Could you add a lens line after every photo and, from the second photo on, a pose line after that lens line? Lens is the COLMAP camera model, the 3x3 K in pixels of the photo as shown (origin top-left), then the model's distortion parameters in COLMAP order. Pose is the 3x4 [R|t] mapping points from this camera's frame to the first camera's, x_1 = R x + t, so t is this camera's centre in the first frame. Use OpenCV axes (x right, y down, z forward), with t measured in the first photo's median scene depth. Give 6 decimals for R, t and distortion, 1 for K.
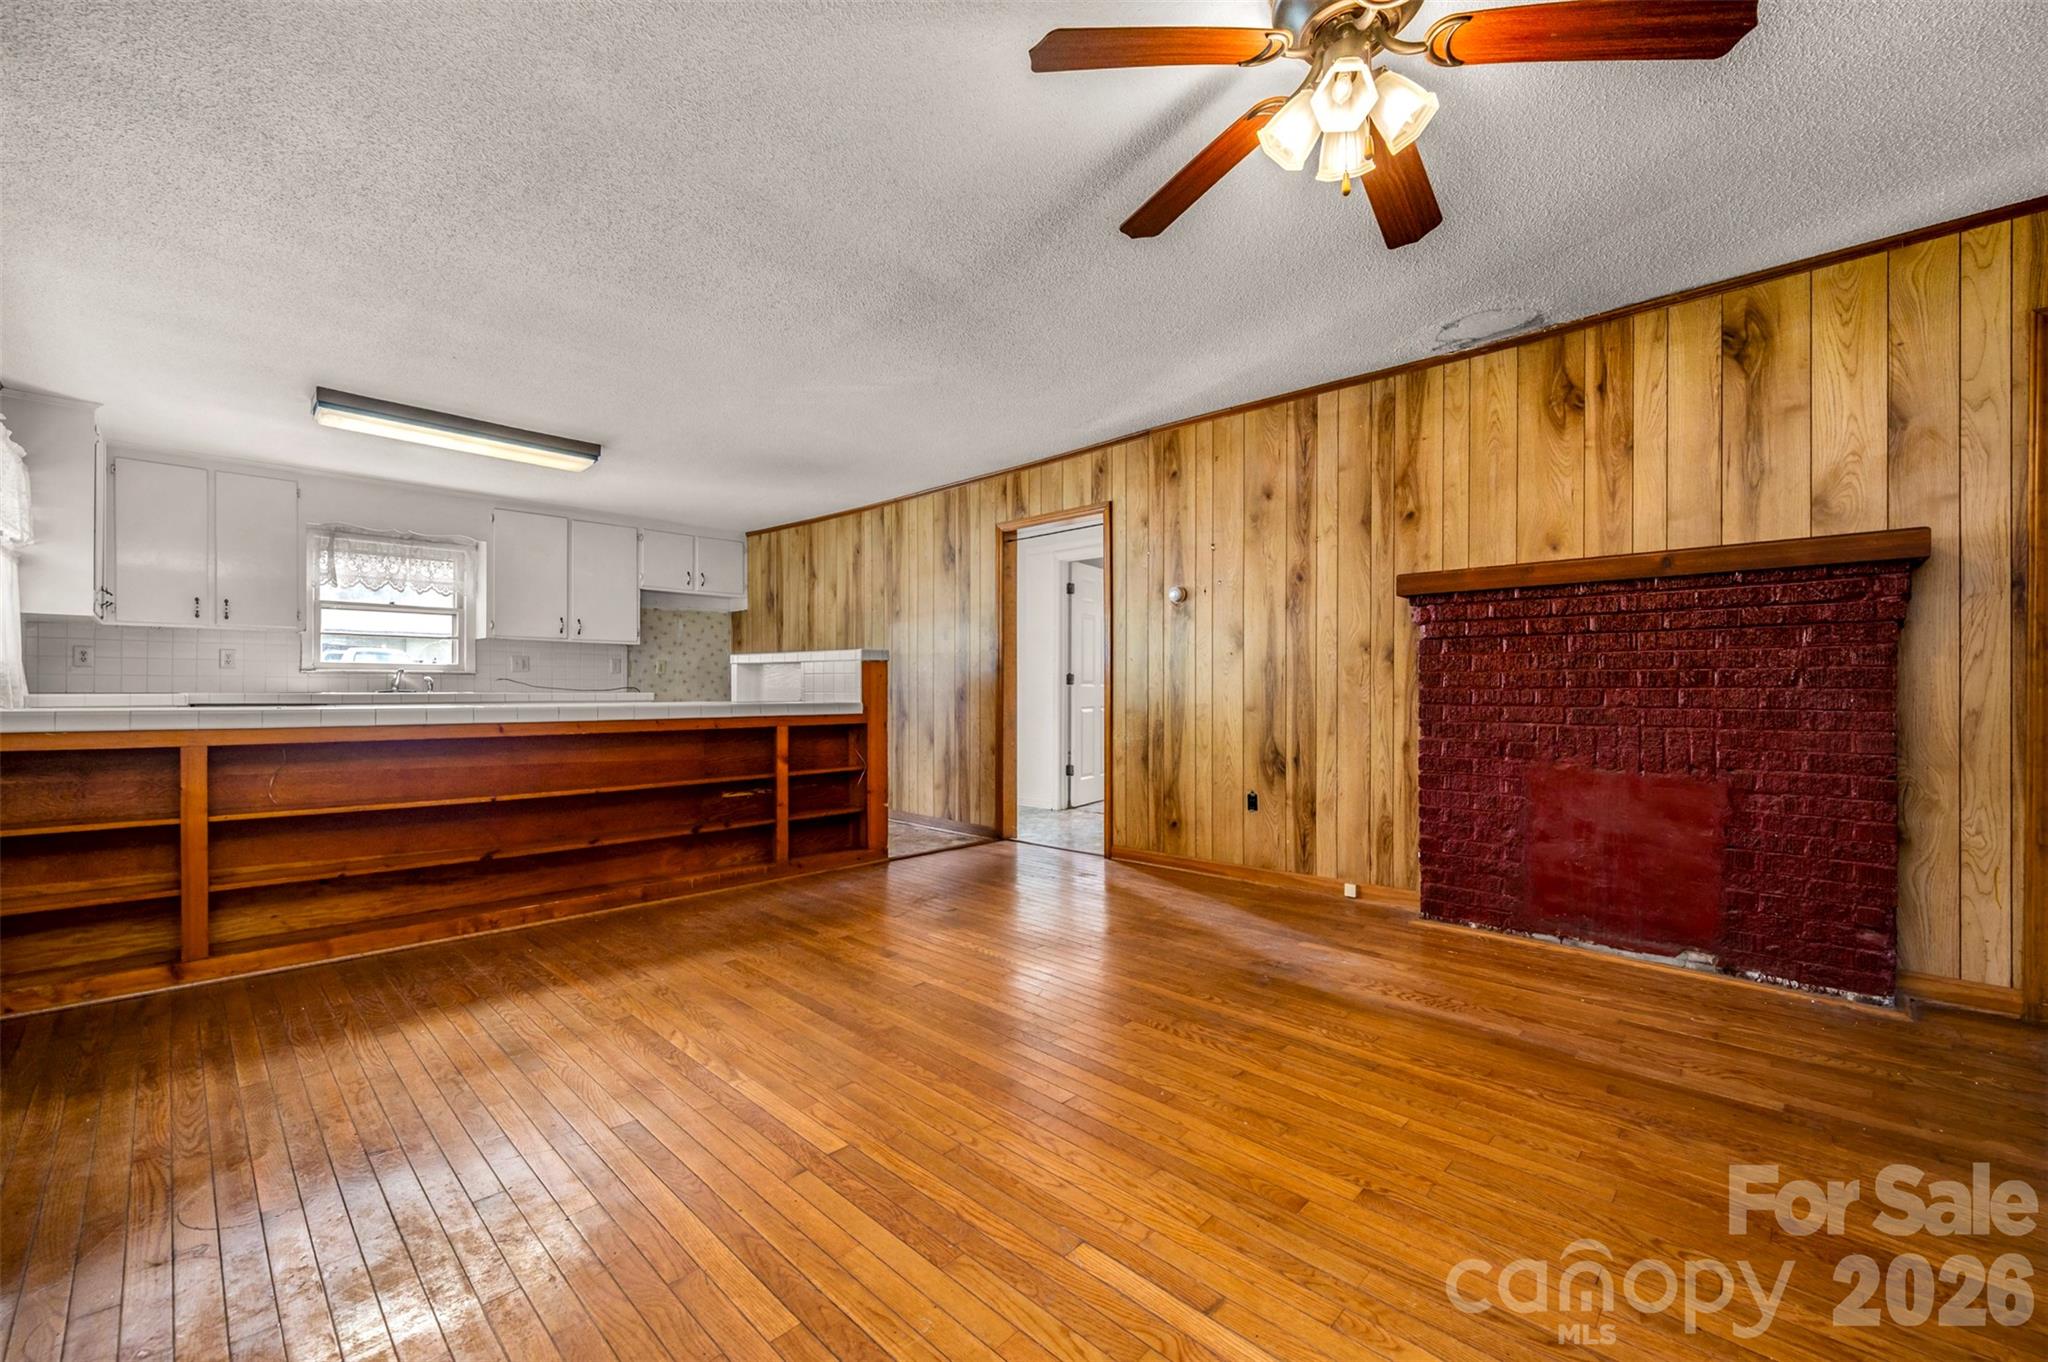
lens RADIAL K [[809.3, 0, 1020.6], [0, 809.3, 692.1], [0, 0, 1]] dist [-0.000452, 0.000314]
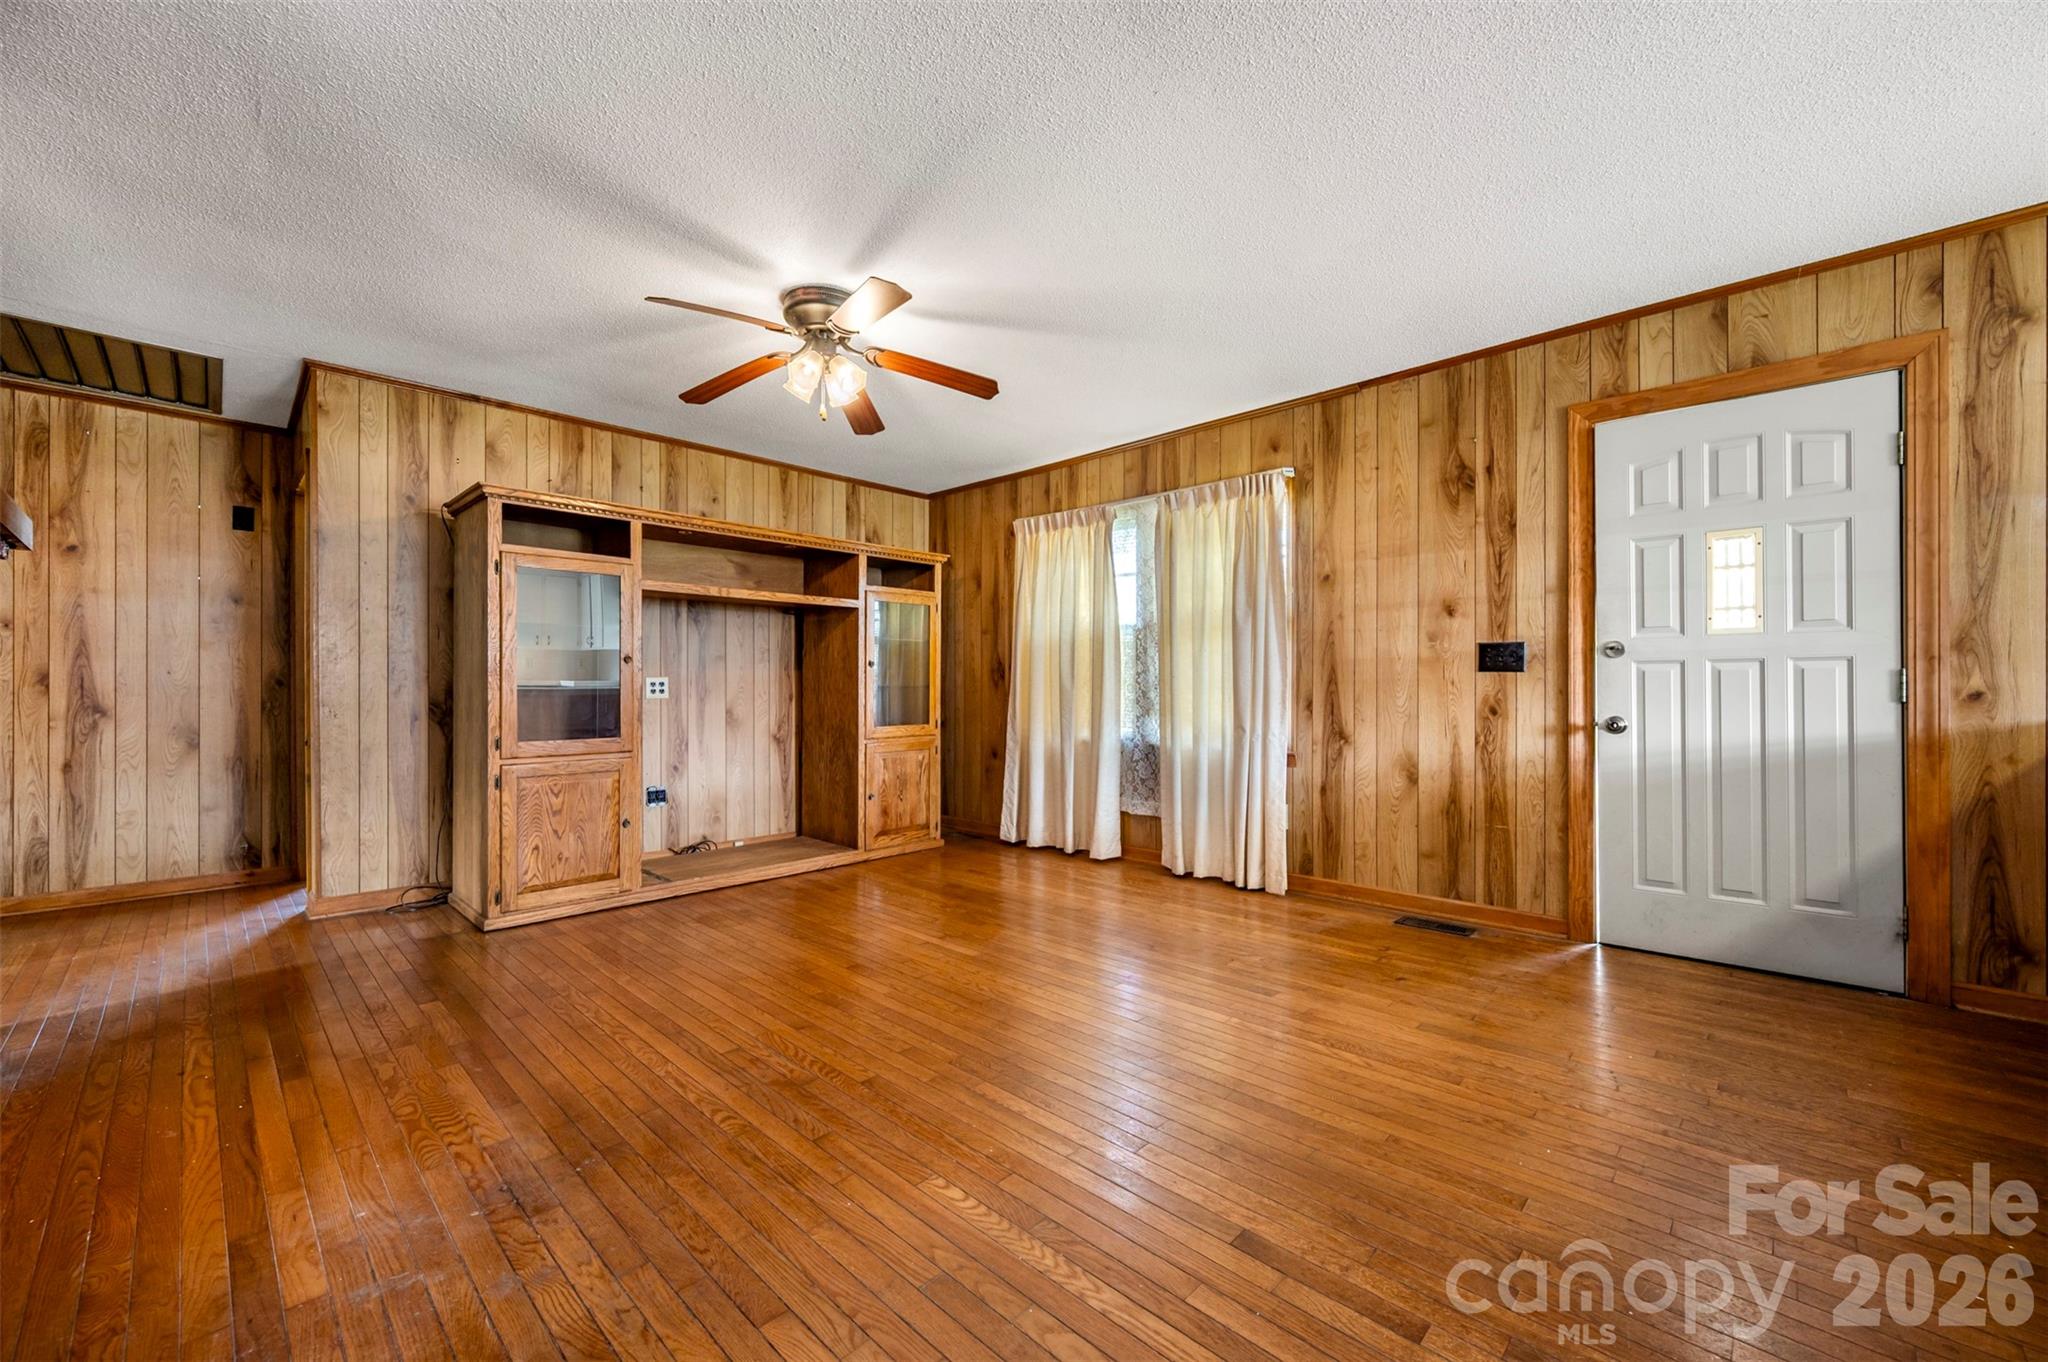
lens RADIAL K [[809.3, 0, 1030.0], [0, 809.3, 682.2], [0, 0, 1]] dist [-0.000452, 0.000314]
pose [[-0.999988, -0.000351, -0.004820, -0.019385], [-0.000358, 0.999999, 0.001491, -0.007975], [0.004819, 0.001493, -0.999987, 0.992431]]
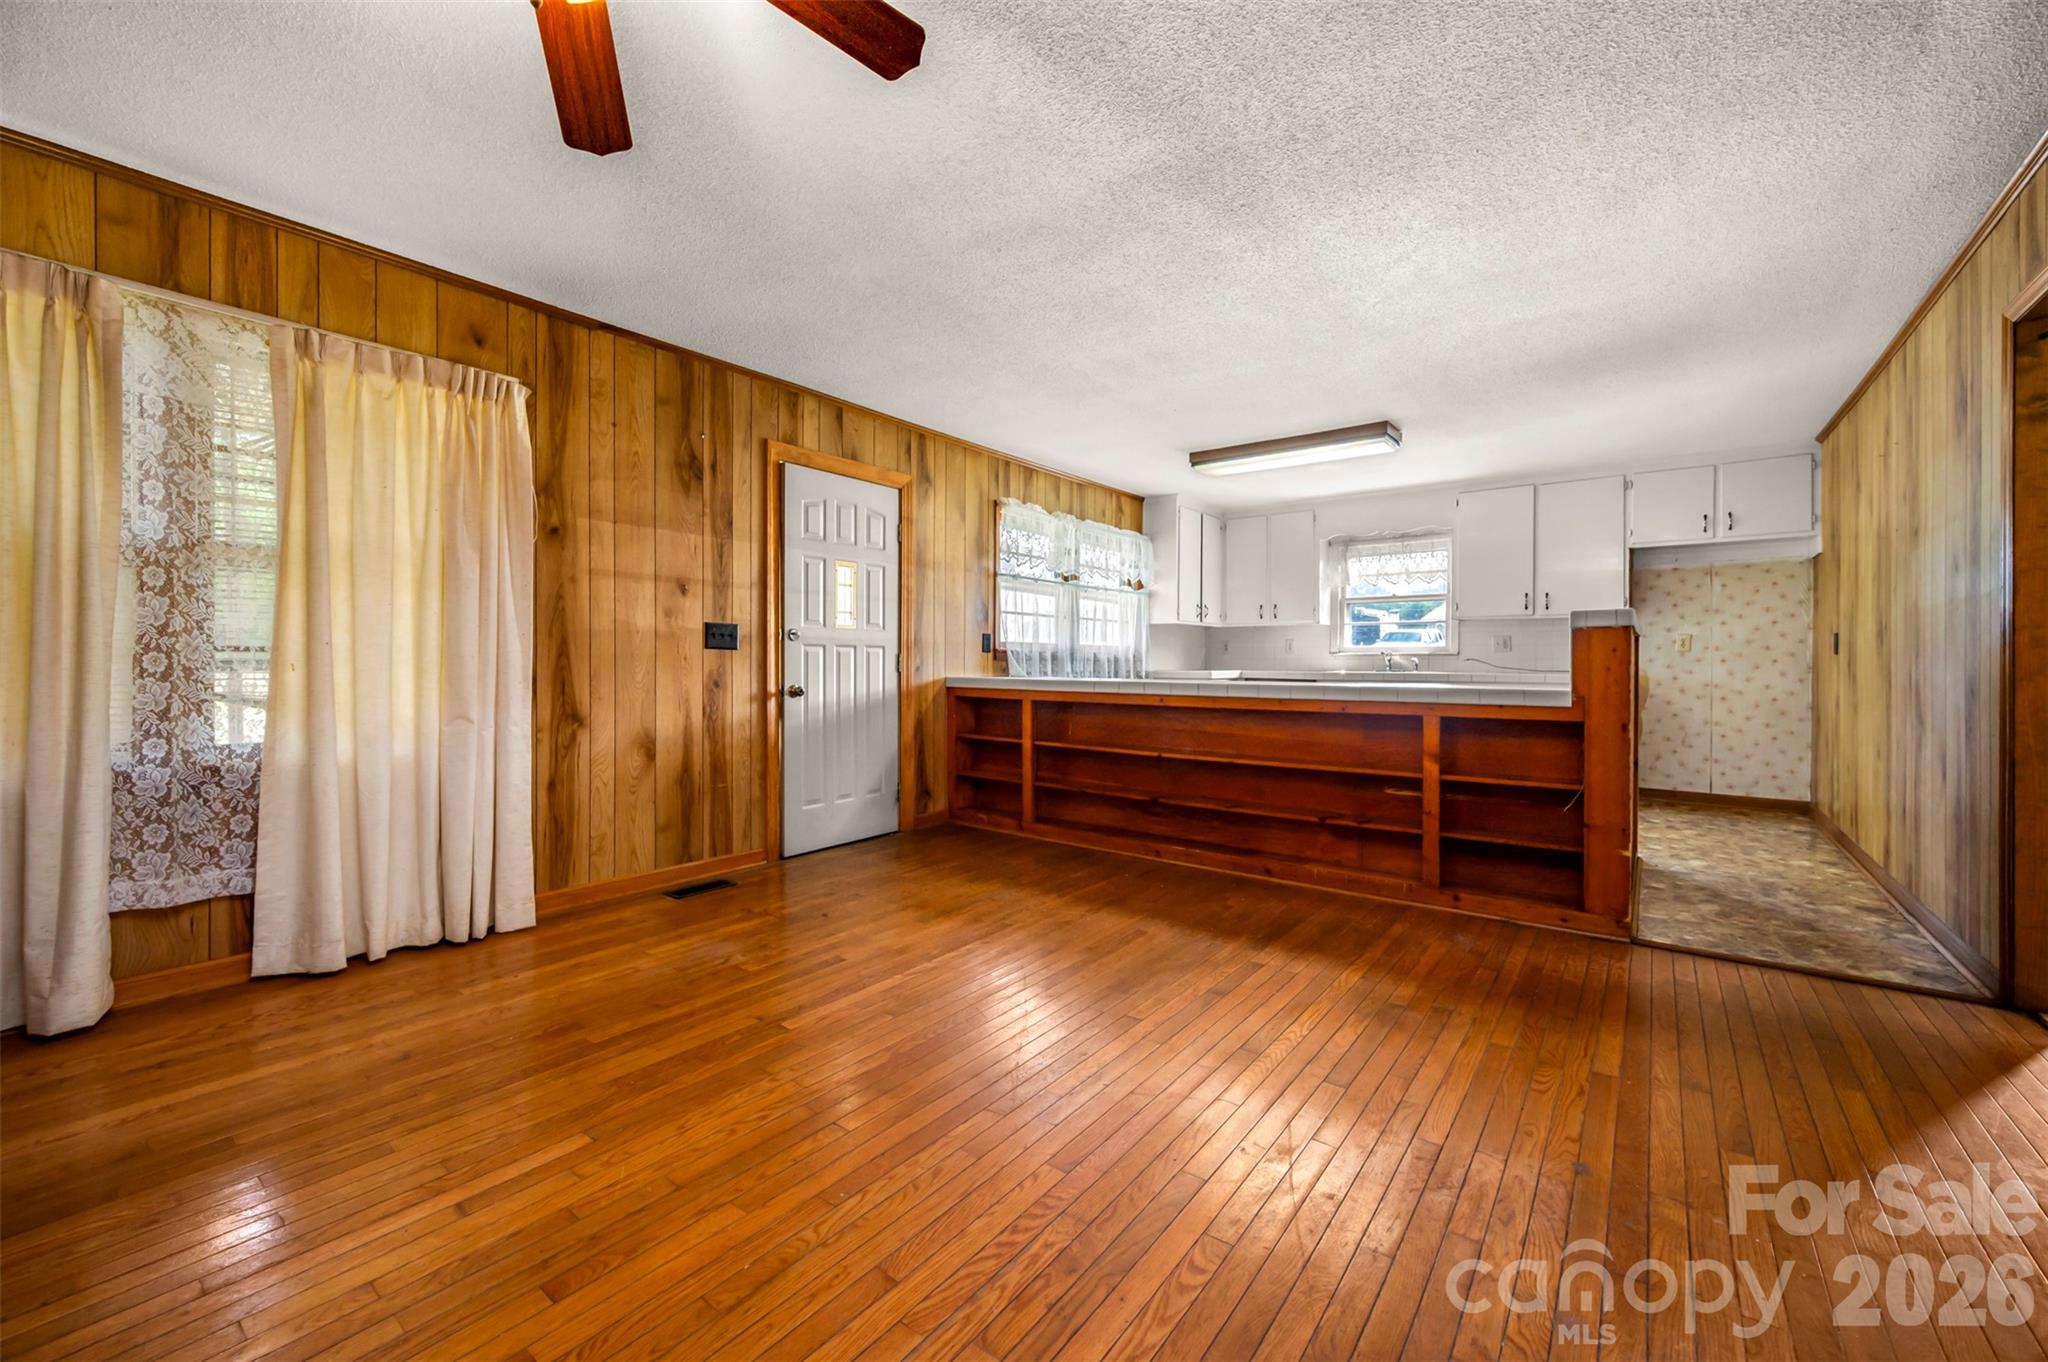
lens RADIAL K [[809.3, 0, 1034.7], [0, 809.3, 667.8], [0, 0, 1]] dist [-0.000452, 0.000314]
pose [[0.113434, 0.002024, -0.993544, 0.420550], [-0.010544, 0.999944, 0.000833, -0.001313], [0.993490, 0.010381, 0.113449, 0.481372]]
